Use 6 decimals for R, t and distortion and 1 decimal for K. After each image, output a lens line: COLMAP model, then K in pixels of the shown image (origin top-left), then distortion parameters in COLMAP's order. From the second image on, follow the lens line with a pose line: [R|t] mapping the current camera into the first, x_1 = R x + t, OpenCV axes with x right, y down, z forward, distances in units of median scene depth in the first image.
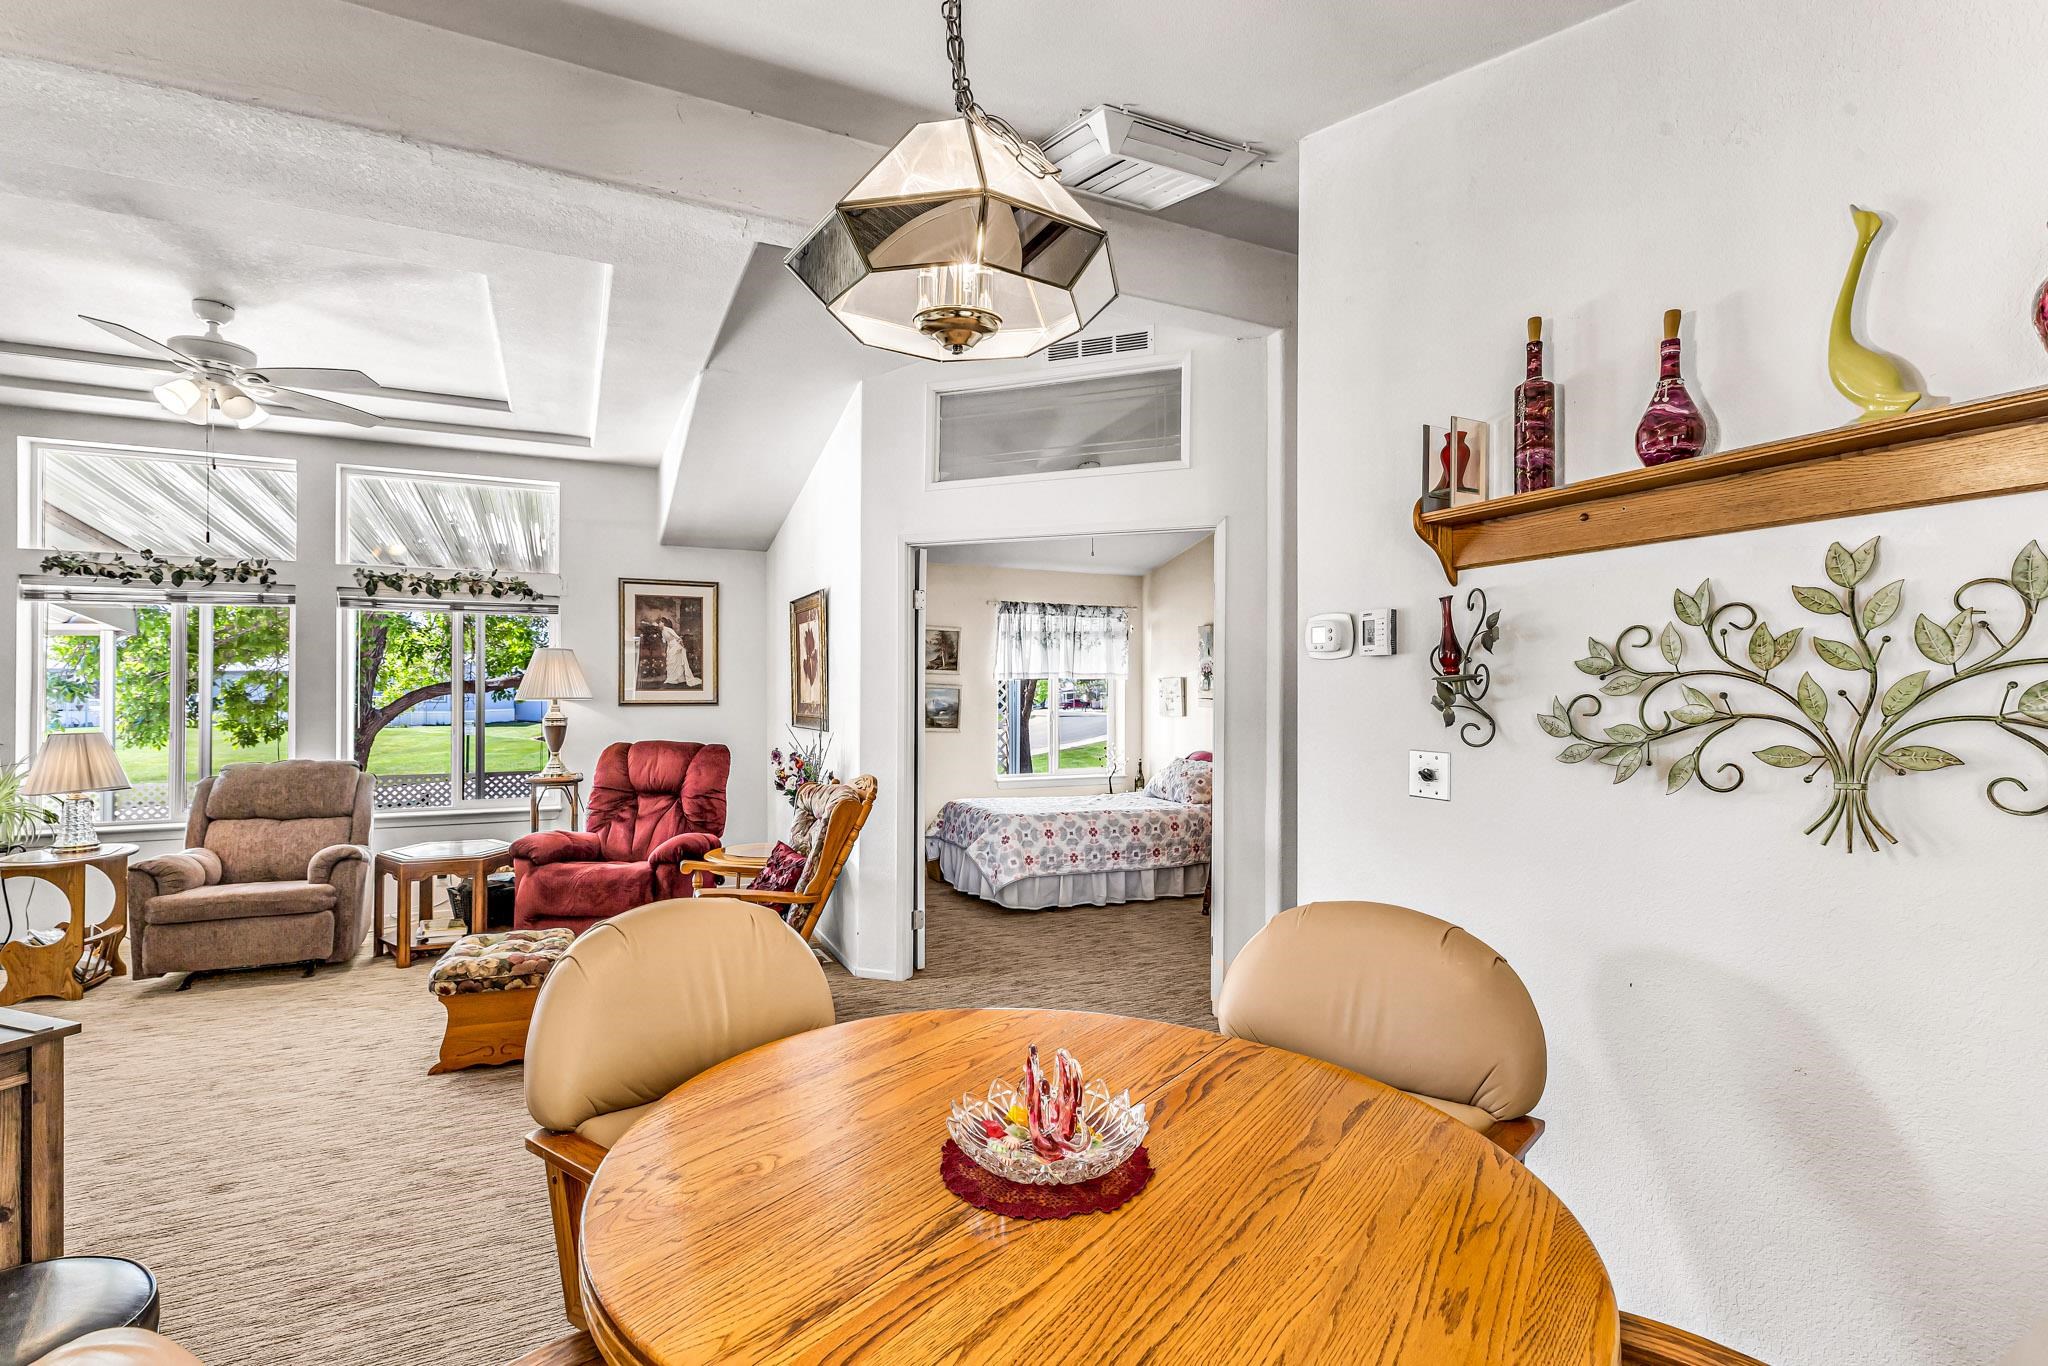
lens RADIAL K [[938.6, 0, 1012.6], [0, 938.6, 695.8], [0, 0, 1]] dist [0.001333, 0.000051]
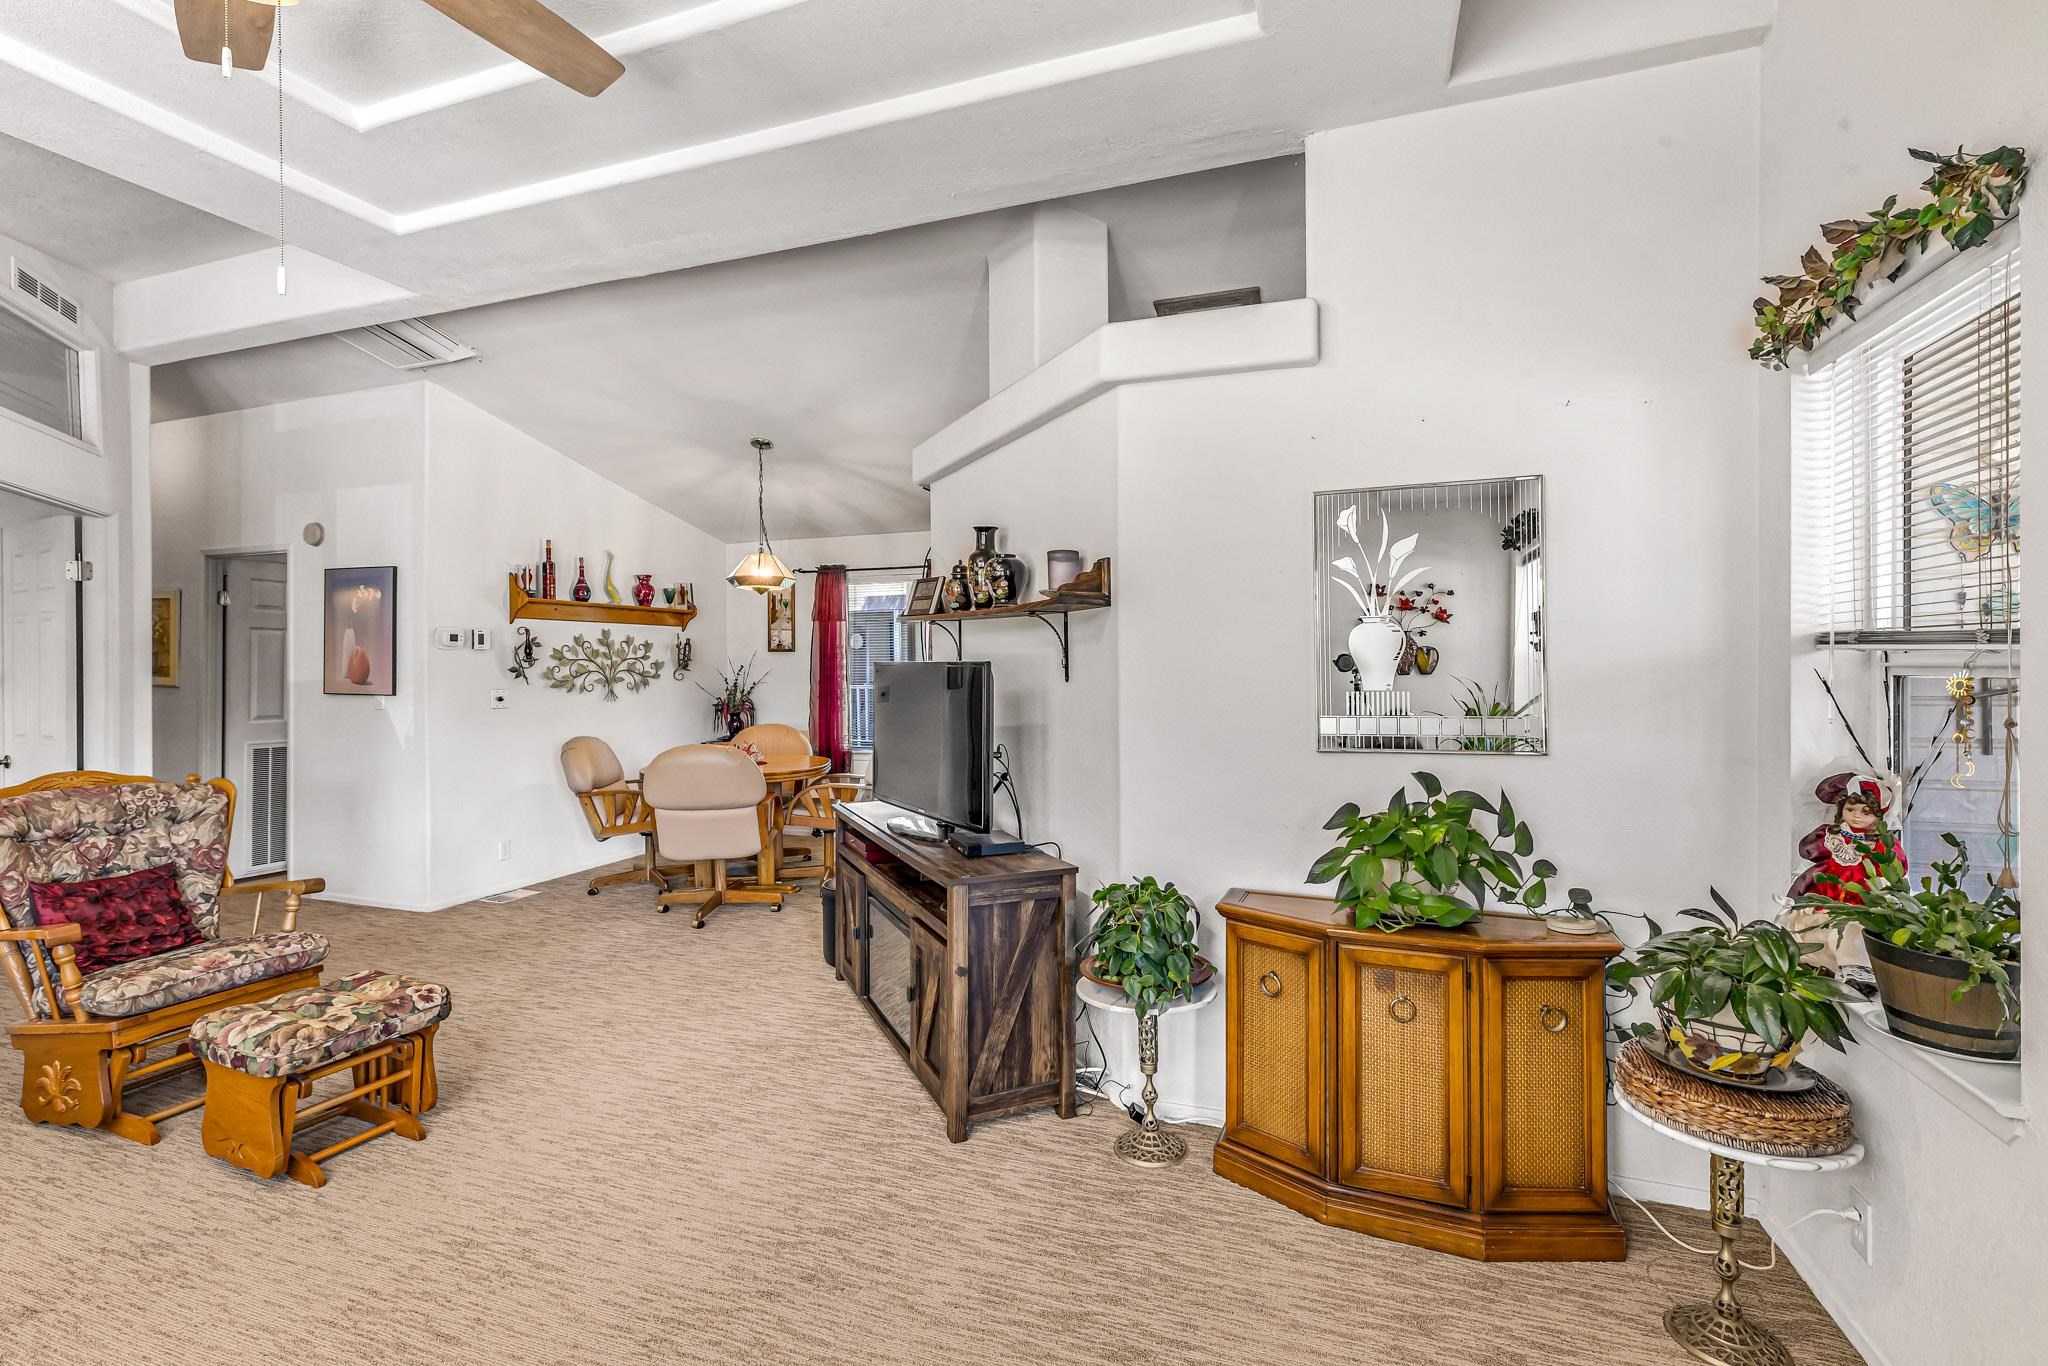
lens RADIAL K [[926.9, 0, 1017.1], [0, 926.9, 665.5], [0, 0, 1]] dist [0.000517, -0.000004]
pose [[-0.699831, 0.000431, 0.714308, -0.961208], [0.005788, 0.999970, 0.005067, -0.003274], [-0.714285, 0.007681, -0.699813, 0.740737]]
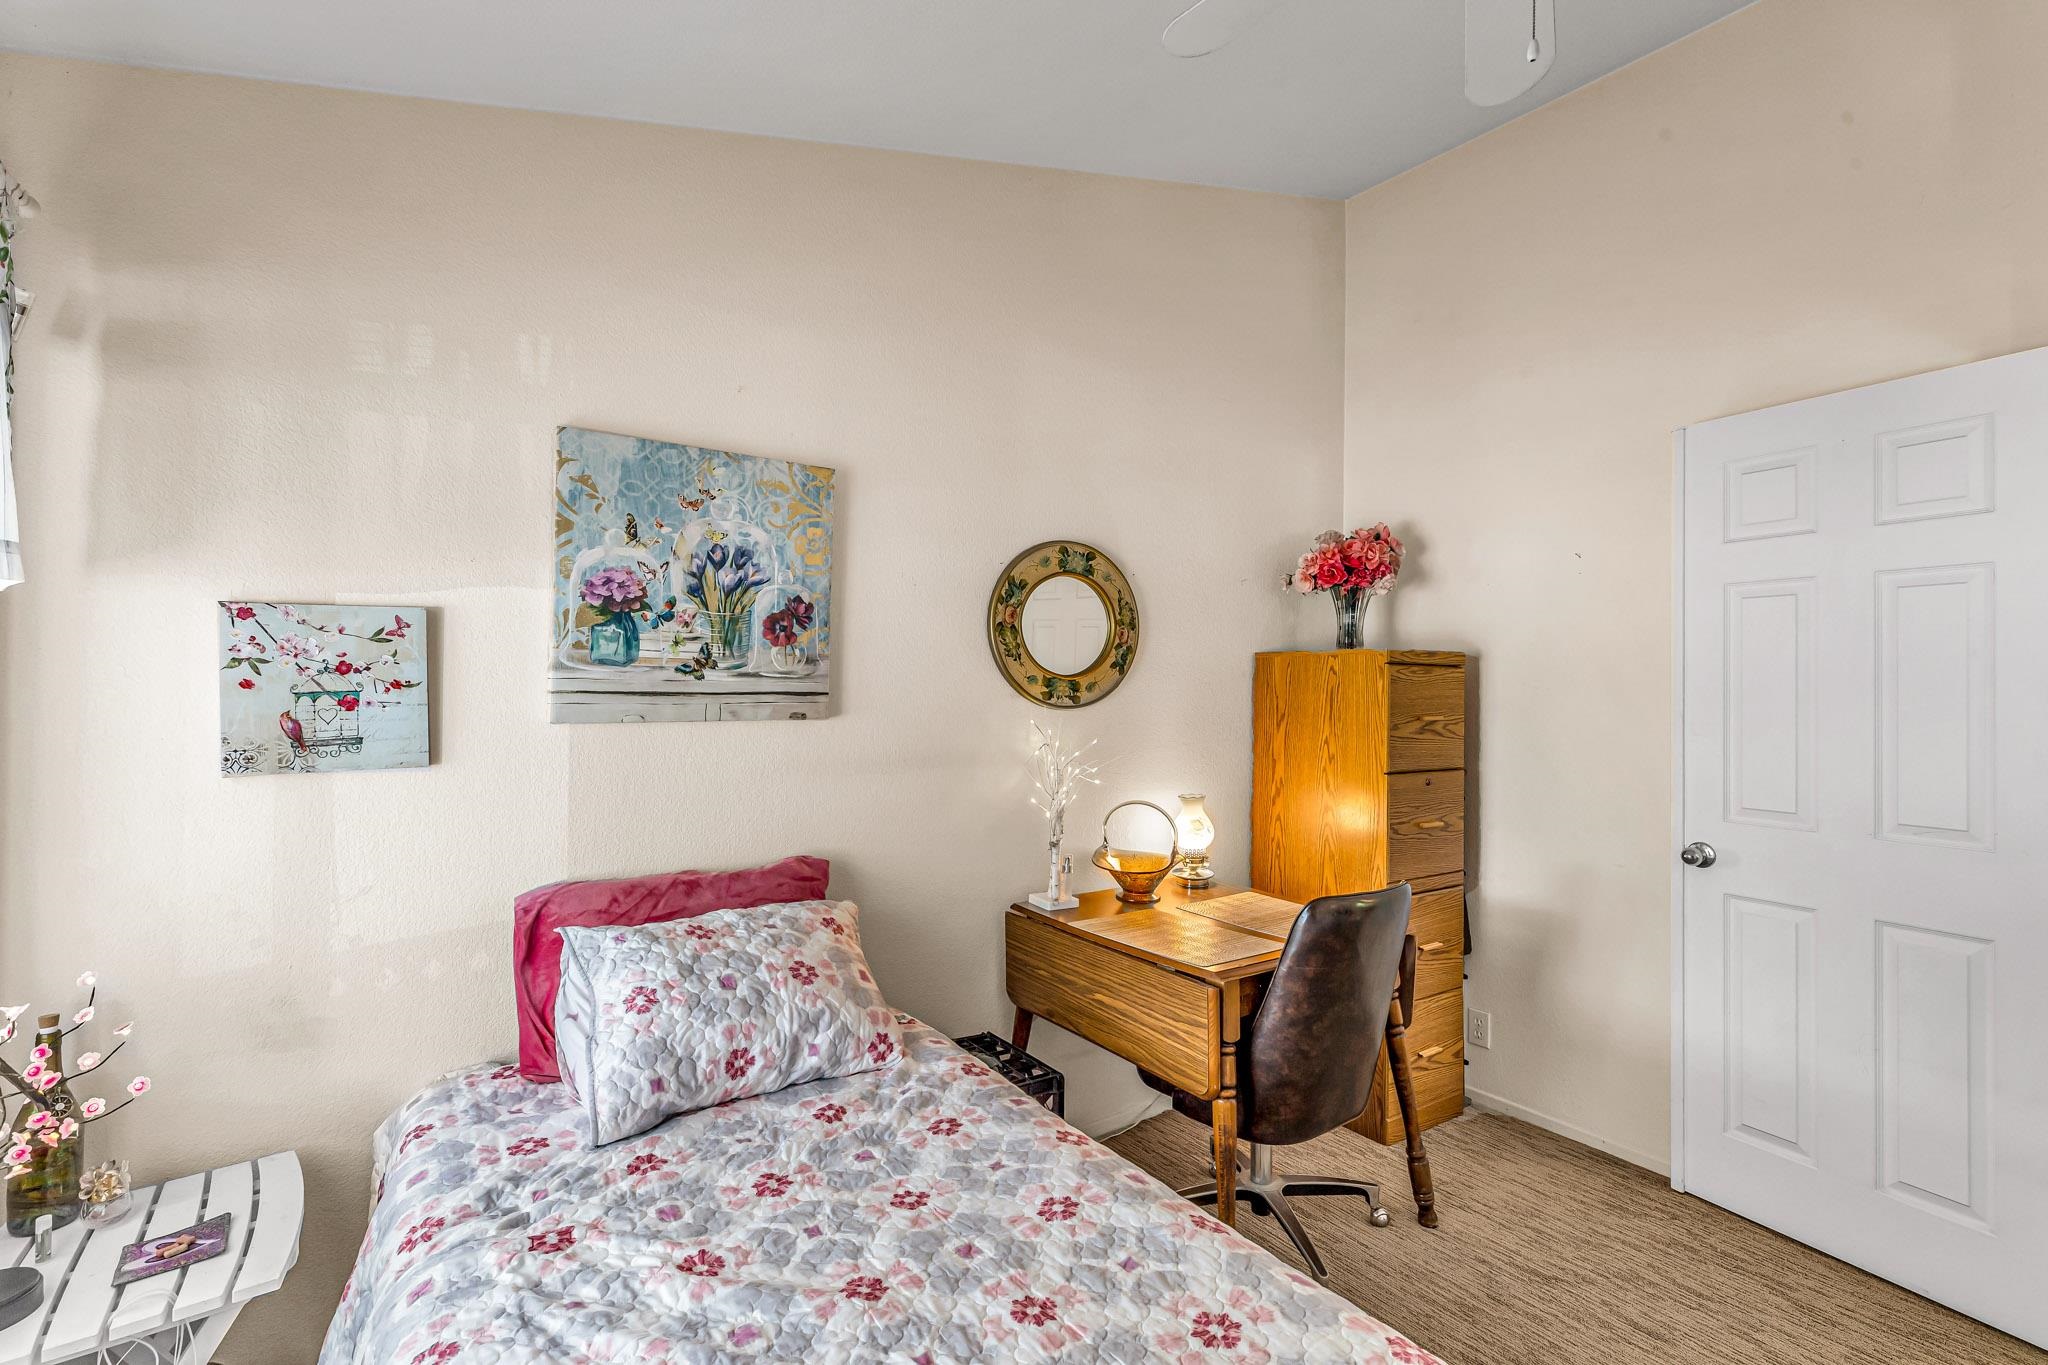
lens RADIAL K [[926.1, 0, 1024.0], [0, 926.1, 682.5], [0, 0, 1]] dist [0.000529, 0.000023]
pose [[-0.166492, -0.009656, 0.985996, -0.115925], [-0.008621, 0.999928, 0.008337, -0.004617], [-0.986005, -0.007112, -0.166563, 1.209131]]
